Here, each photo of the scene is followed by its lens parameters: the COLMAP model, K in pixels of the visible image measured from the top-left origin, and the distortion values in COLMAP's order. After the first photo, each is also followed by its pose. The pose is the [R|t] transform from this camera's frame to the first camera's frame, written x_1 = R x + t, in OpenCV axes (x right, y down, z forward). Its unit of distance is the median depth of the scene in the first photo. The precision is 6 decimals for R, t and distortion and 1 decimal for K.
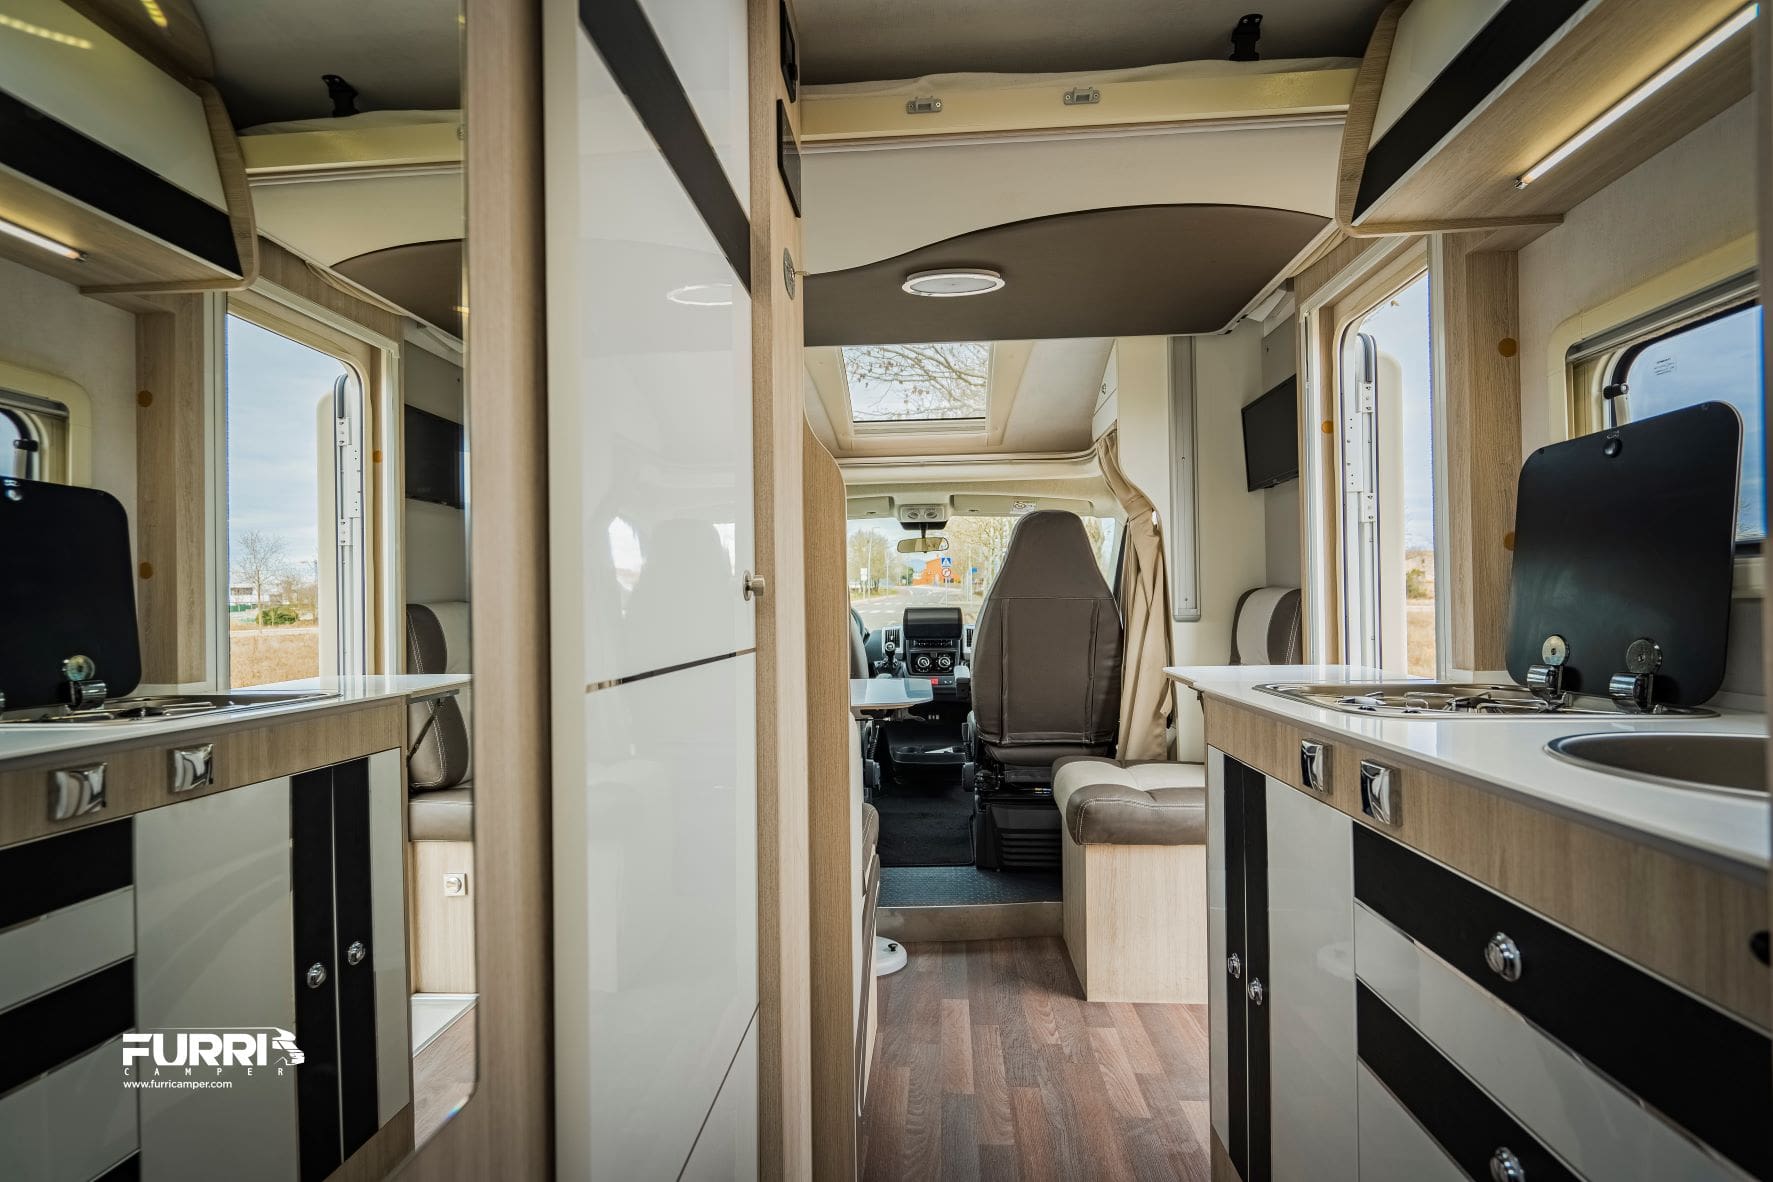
lens RADIAL K [[861.2, 0, 886.5], [0, 861.2, 591.0], [0, 0, 1]] dist [0.000129, 0.000028]
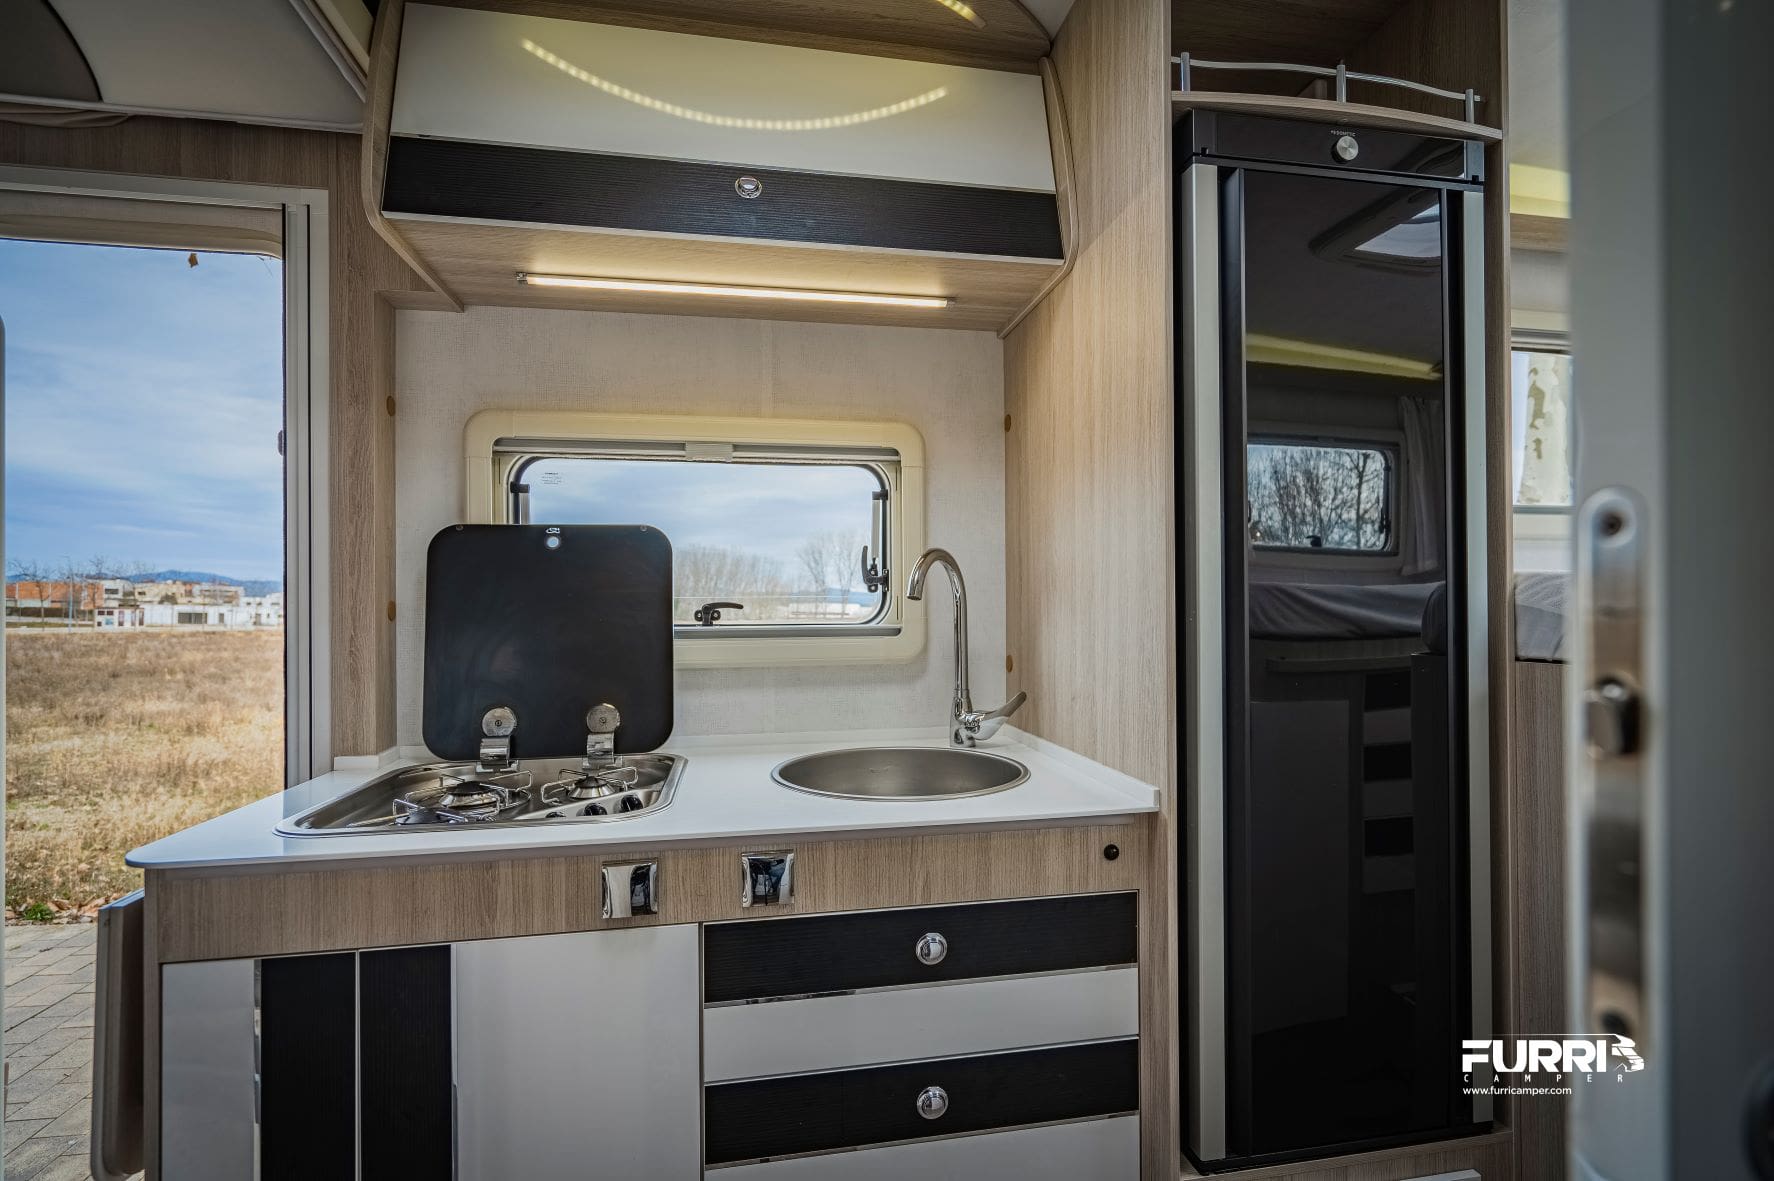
lens RADIAL K [[792.0, 0, 887.0], [0, 792.0, 590.5], [0, 0, 1]] dist [0.033125, 0.000084]
pose [[-0.241754, 0.039184, 0.969546, -0.298695], [-0.006689, 0.999093, -0.042045, -0.053396], [-0.970314, -0.016650, -0.241273, 0.777198]]
